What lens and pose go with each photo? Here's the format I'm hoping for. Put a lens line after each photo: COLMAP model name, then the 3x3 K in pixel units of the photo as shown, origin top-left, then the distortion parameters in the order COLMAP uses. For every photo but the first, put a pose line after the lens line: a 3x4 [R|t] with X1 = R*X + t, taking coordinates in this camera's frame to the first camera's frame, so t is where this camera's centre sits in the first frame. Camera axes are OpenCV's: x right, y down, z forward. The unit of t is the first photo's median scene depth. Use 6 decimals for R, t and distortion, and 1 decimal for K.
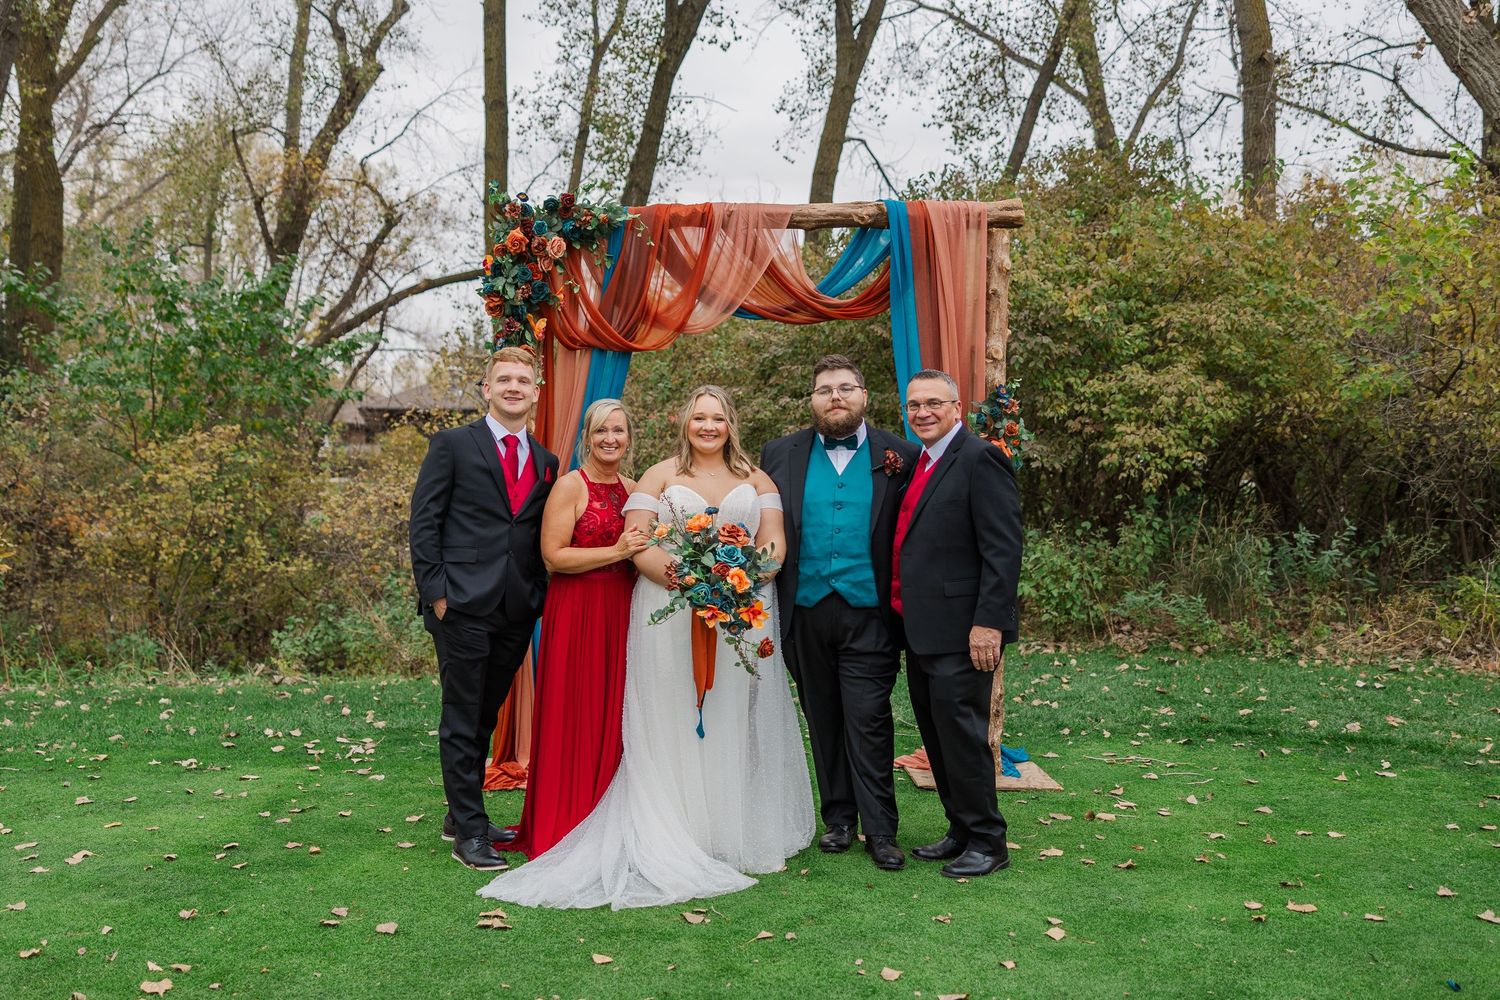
lens RADIAL K [[997.4, 0, 747.2], [0, 997.4, 509.6], [0, 0, 1]] dist [-0.012641, 0.000612]
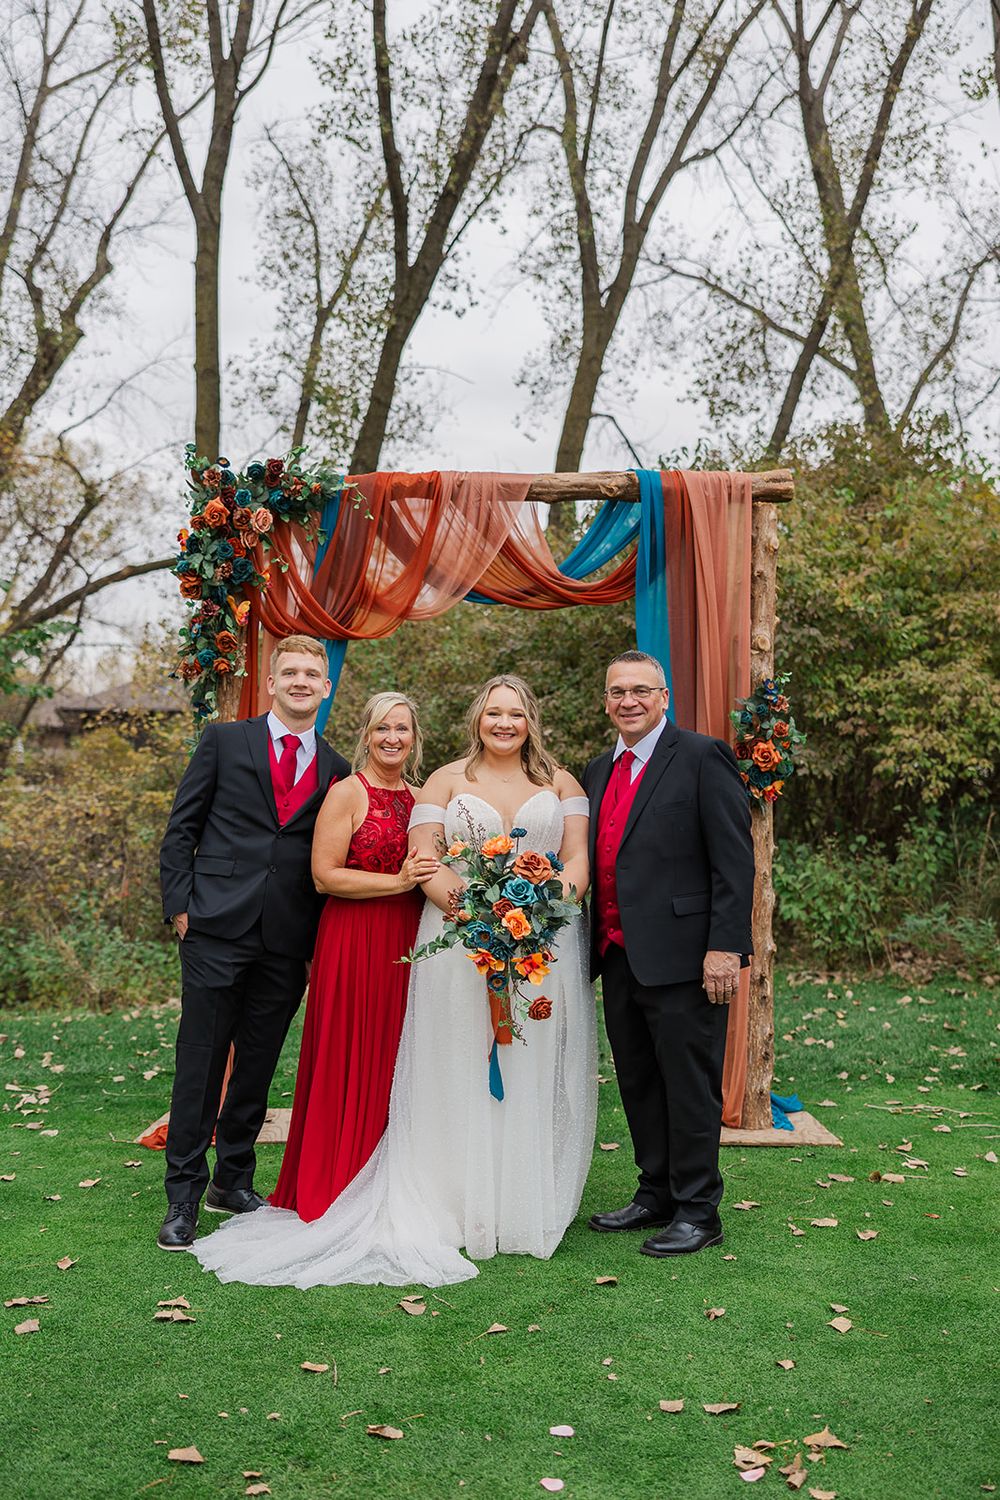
lens RADIAL K [[1492.9, 0, 497.5], [0, 1492.9, 745.7], [0, 0, 1]] dist [0.018142, 0.000000]
pose [[0.999260, 0.003598, 0.038305, -0.037376], [-0.001778, 0.998873, -0.047429, -0.004274], [-0.038432, 0.047326, 0.998140, -0.333446]]
